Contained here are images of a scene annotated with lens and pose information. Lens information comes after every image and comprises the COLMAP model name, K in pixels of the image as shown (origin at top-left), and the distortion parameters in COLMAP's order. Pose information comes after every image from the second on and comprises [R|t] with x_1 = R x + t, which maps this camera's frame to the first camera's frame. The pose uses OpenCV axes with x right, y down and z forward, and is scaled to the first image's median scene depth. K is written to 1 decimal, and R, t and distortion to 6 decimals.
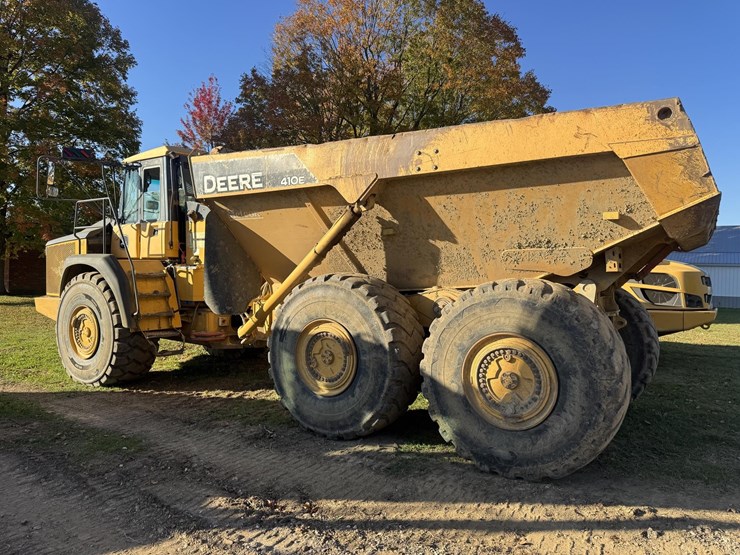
lens RADIAL K [[530.5, 0, 372.2], [0, 530.5, 276.9], [0, 0, 1]] dist [0.100334, -0.135654]
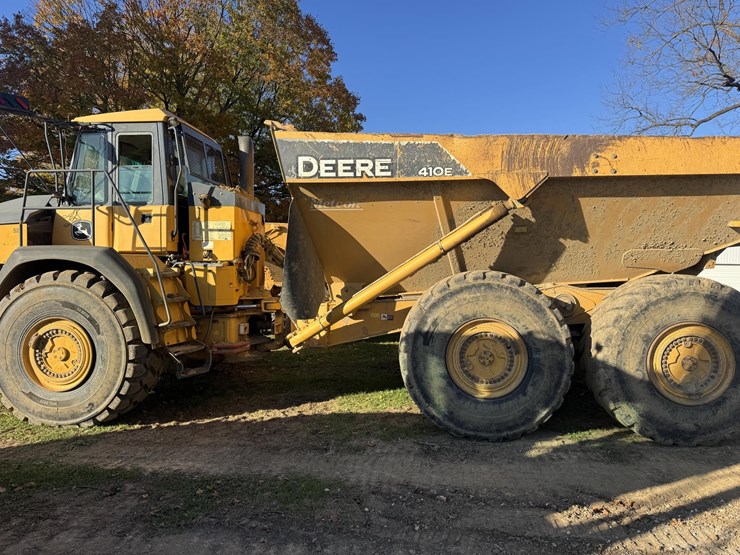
lens RADIAL K [[530.5, 0, 372.2], [0, 530.5, 276.9], [0, 0, 1]] dist [0.100334, -0.135654]
pose [[0.881370, -0.010595, 0.472307, -0.641307], [0.006937, 0.999931, 0.009486, -0.006145], [-0.472375, -0.005084, 0.881383, 0.215777]]
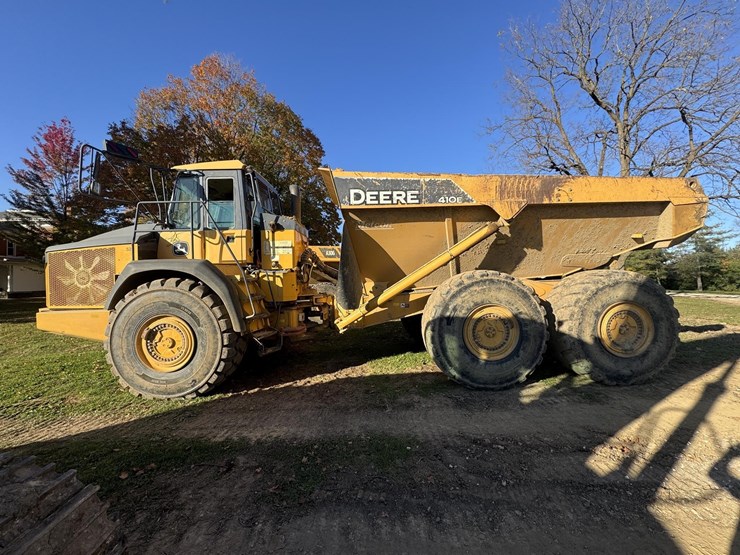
lens RADIAL K [[298.0, 0, 370.0], [0, 298.0, 277.5], [0, 0, 1]] dist [0.000166, 0.000037]
pose [[0.824869, -0.026577, 0.564699, -0.676070], [0.033732, 0.999428, -0.002236, 0.002847], [-0.564317, 0.020893, 0.825294, 0.480670]]
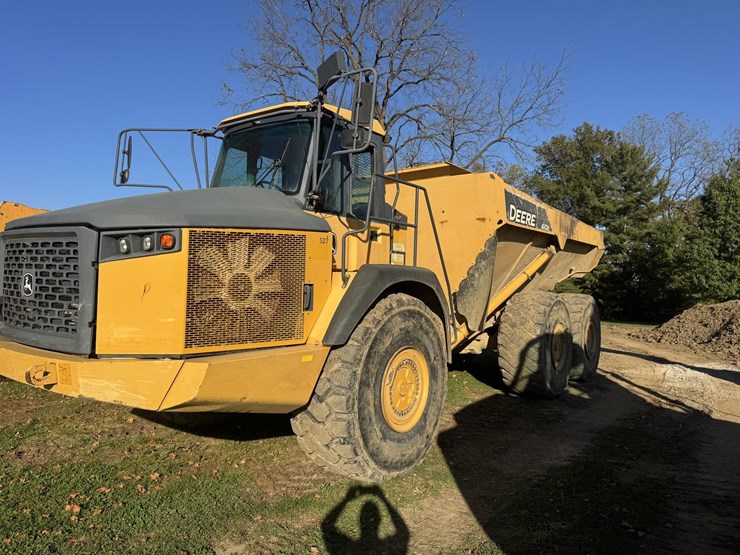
lens RADIAL K [[533.2, 0, 370.0], [0, 533.2, 277.5], [0, 0, 1]] dist [0.088908, -0.115067]
pose [[0.064514, 0.013529, 0.997825, -1.496486], [-0.003671, 0.999905, -0.013320, -0.024561], [-0.997910, -0.002803, 0.064558, 1.279238]]
